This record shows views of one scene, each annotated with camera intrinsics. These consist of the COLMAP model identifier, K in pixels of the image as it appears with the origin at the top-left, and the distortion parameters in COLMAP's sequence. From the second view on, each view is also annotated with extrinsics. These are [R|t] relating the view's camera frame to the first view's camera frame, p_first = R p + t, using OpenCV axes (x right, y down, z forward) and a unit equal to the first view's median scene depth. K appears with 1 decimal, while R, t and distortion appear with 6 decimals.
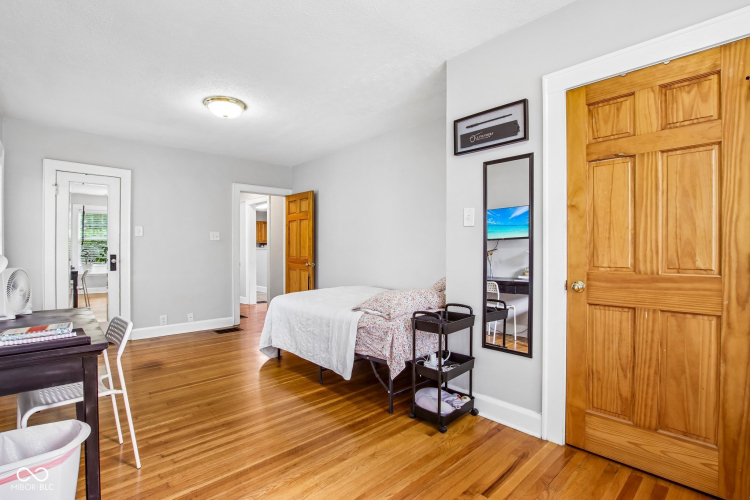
lens RADIAL K [[349.0, 0, 375.0], [0, 349.0, 250.0], [0, 0, 1]] dist [-0.026344, 0.000662]
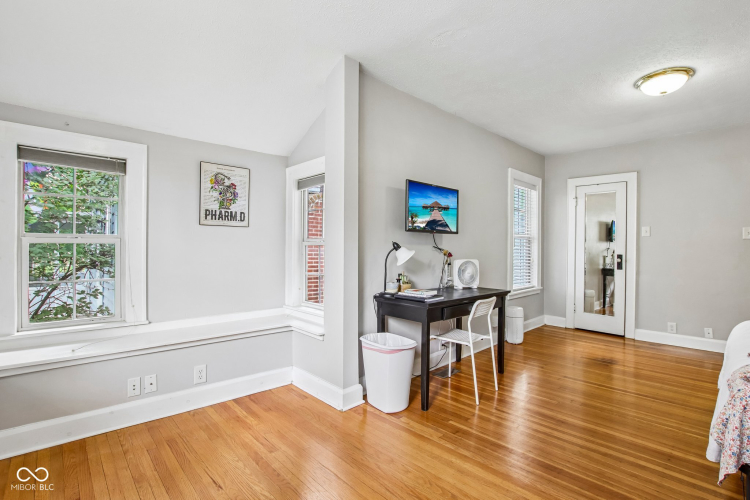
lens RADIAL K [[349.0, 0, 375.0], [0, 349.0, 250.0], [0, 0, 1]] dist [-0.026344, 0.000662]
pose [[0.018912, 0.008342, -0.999786, 0.380068], [-0.005828, 0.999949, 0.008233, -0.006845], [0.999804, 0.005671, 0.018959, 0.279551]]
